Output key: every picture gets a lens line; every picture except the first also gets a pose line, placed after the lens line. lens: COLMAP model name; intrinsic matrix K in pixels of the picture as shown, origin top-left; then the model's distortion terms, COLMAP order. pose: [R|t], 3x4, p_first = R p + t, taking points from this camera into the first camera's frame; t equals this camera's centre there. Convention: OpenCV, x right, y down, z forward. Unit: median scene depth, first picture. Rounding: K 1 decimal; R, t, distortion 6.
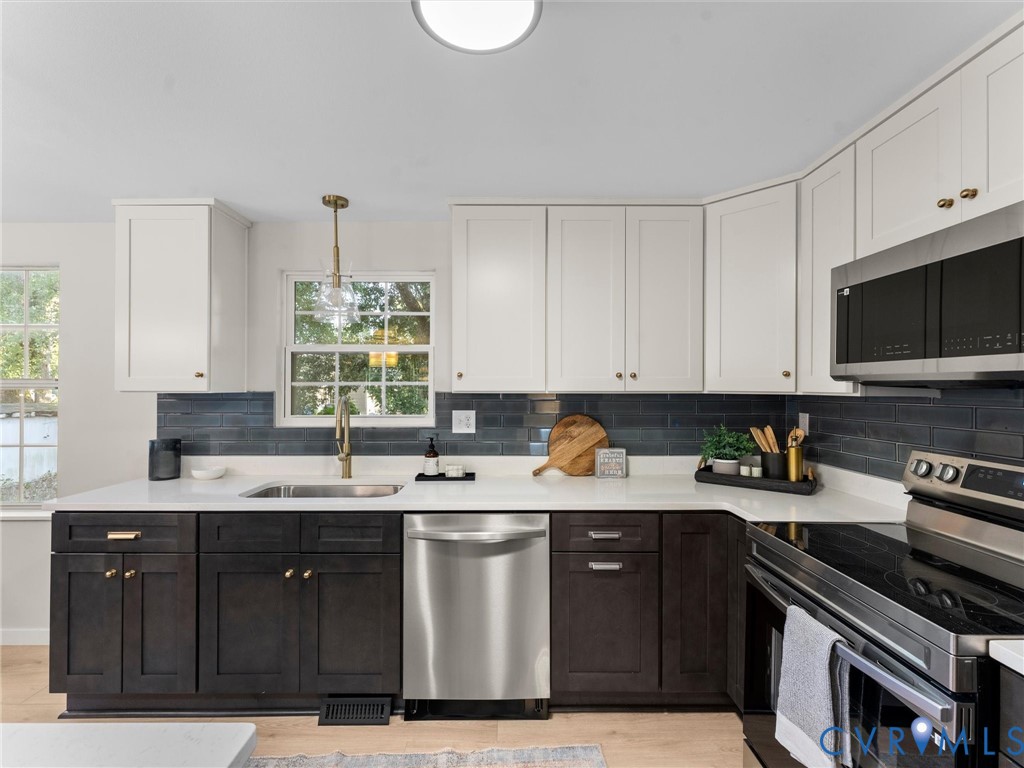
lens RADIAL K [[463.1, 0, 507.9], [0, 463.1, 386.6], [0, 0, 1]] dist [-0.000226, -0.000226]
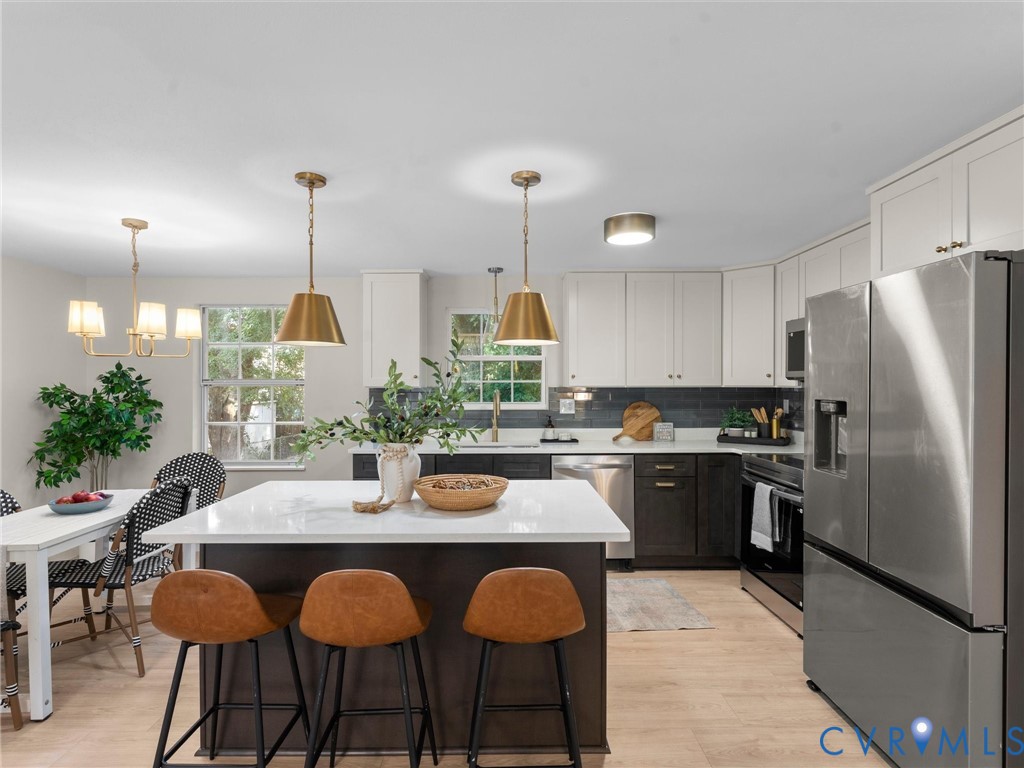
lens RADIAL K [[542.2, 0, 506.3], [0, 542.2, 387.8], [0, 0, 1]] dist [-0.000913, -0.000121]
pose [[0.999993, -0.003659, -0.000004, -0.335851], [0.003659, 0.999953, 0.008981, -0.002726], [-0.000029, -0.008981, 0.999960, -0.905400]]
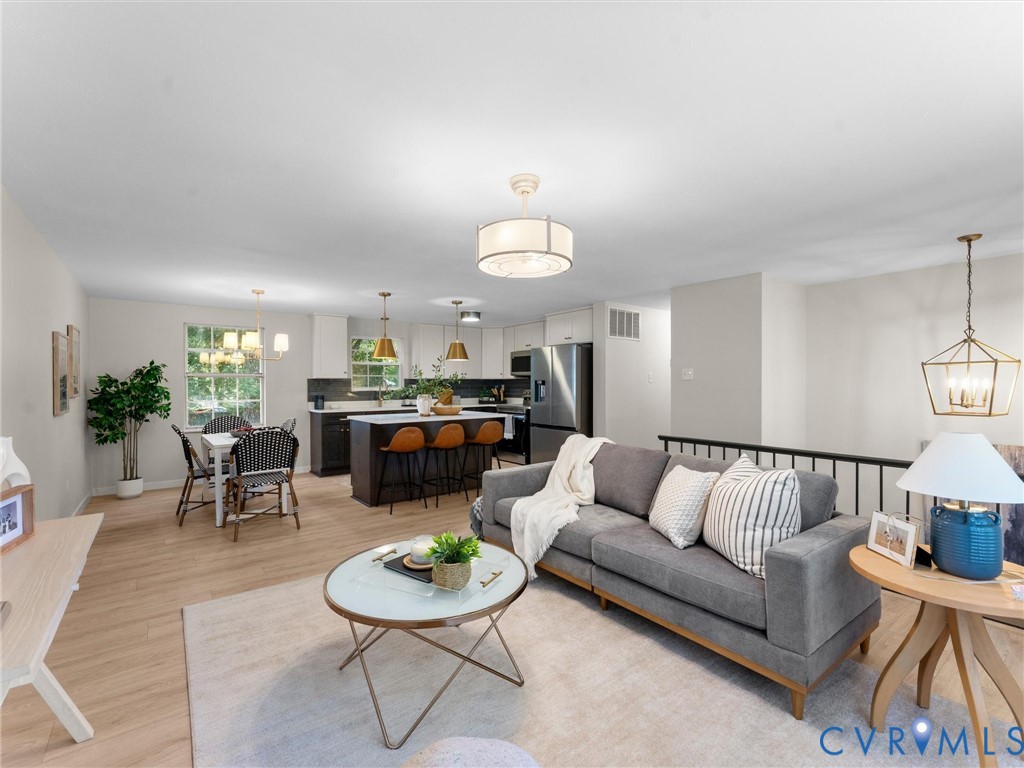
lens RADIAL K [[453.4, 0, 511.6], [0, 453.4, 383.5], [0, 0, 1]] dist [-0.000759, -0.000051]
pose [[0.797958, -0.004162, 0.602699, -1.567318], [0.004950, 0.999988, 0.000352, 0.049455], [-0.602693, 0.002702, 0.797968, -2.032957]]
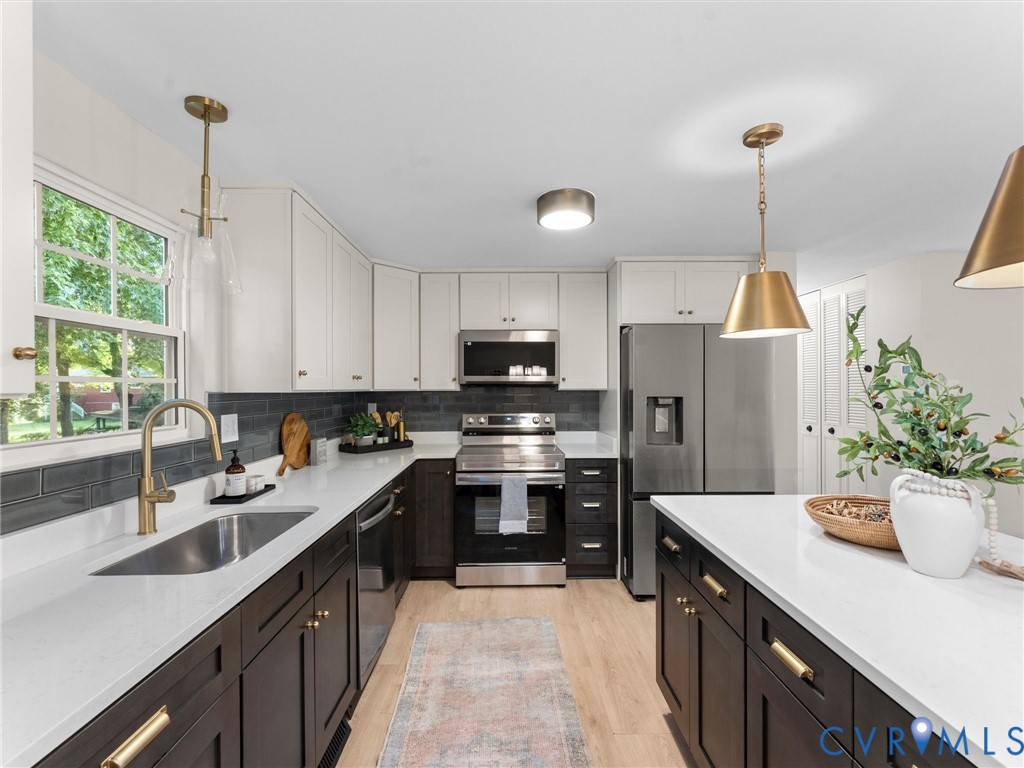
lens RADIAL K [[463.1, 0, 512.4], [0, 463.1, 387.0], [0, 0, 1]] dist [-0.000226, -0.000226]
pose [[-0.004357, 0.001569, 0.999989, -1.043646], [0.003598, 0.999992, -0.001553, 0.005617], [-0.999984, 0.003592, -0.004362, 0.556137]]
